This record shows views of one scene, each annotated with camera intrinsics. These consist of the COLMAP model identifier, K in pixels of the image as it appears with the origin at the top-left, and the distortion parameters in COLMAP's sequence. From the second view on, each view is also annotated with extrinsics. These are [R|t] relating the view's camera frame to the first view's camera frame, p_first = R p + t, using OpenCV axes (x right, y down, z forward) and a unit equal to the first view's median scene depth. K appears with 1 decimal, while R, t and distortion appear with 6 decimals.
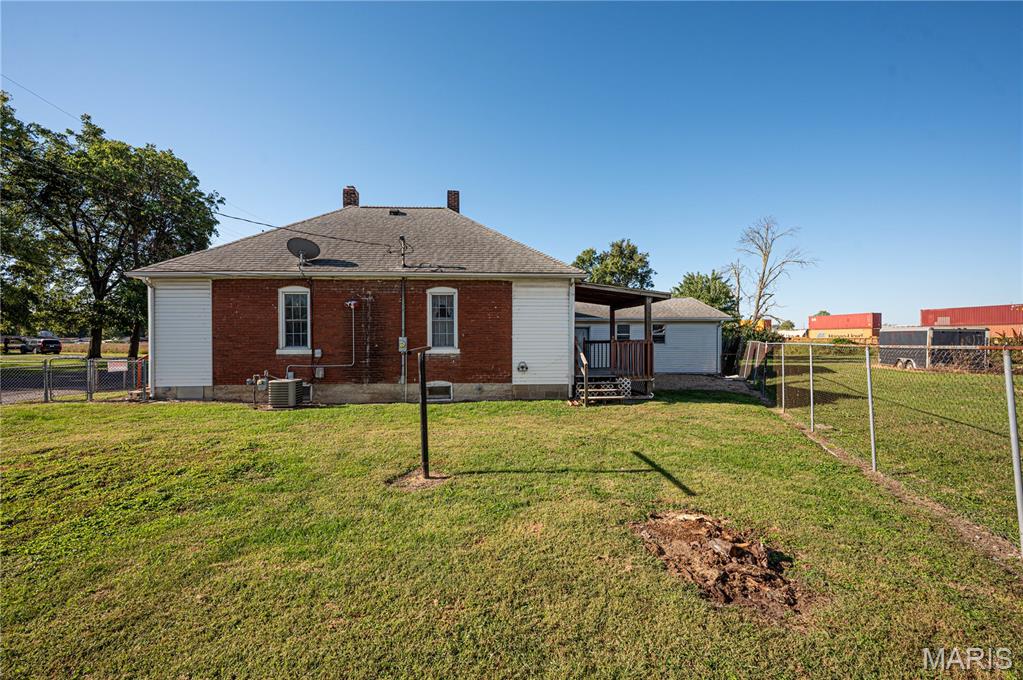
lens RADIAL K [[408.6, 0, 511.5], [0, 408.6, 340.0], [0, 0, 1]] dist [-0.001594, -0.000110]
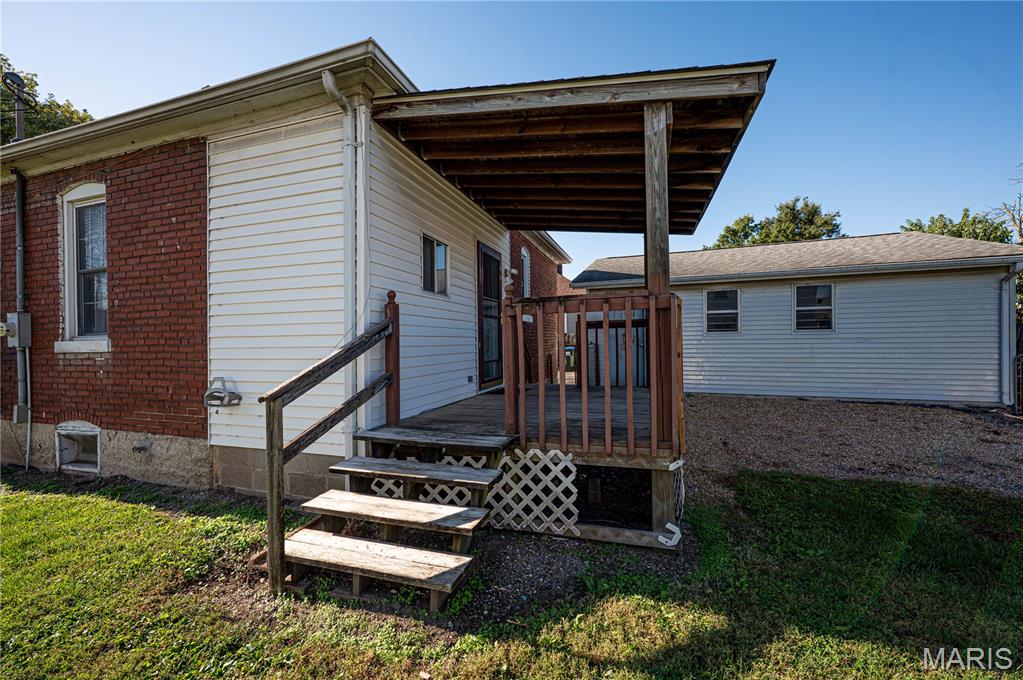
lens RADIAL K [[394.7, 0, 523.3], [0, 394.7, 341.5], [0, 0, 1]] dist [-0.000418, -0.000012]
pose [[0.930578, -0.010905, -0.365932, 0.364032], [0.011624, 0.999932, -0.000239, 0.028232], [0.365910, -0.004031, 0.930642, 0.800741]]
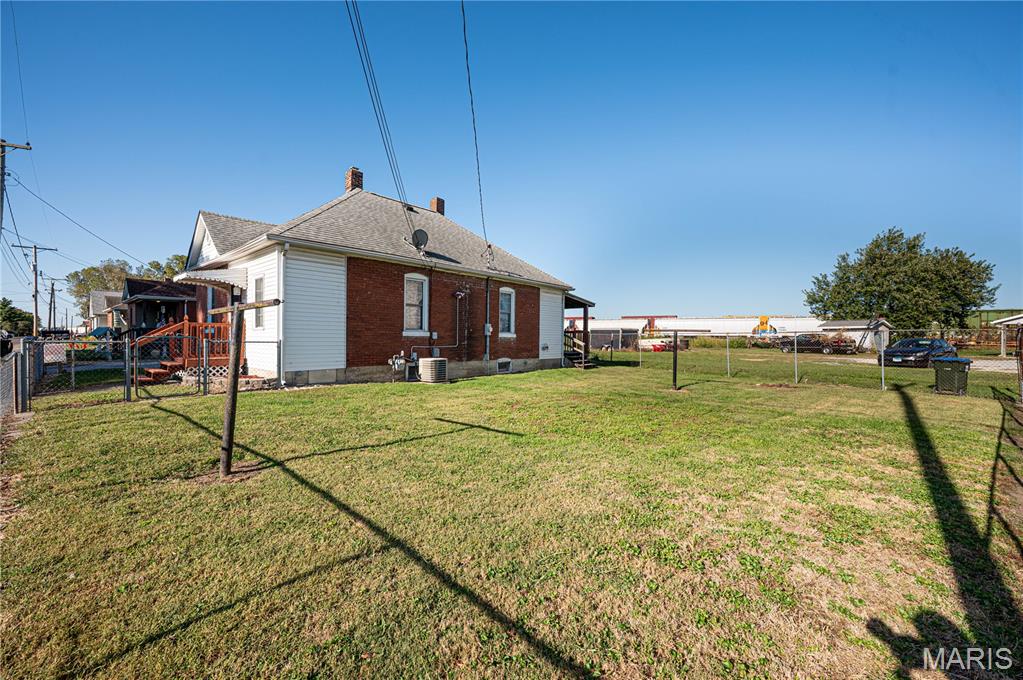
lens RADIAL K [[408.6, 0, 511.5], [0, 408.6, 340.0], [0, 0, 1]] dist [-0.001594, -0.000110]
pose [[0.706886, 0.005993, 0.707302, -1.096087], [-0.013008, 0.999905, 0.004528, 0.036133], [-0.707208, -0.012401, 0.706897, 0.050285]]
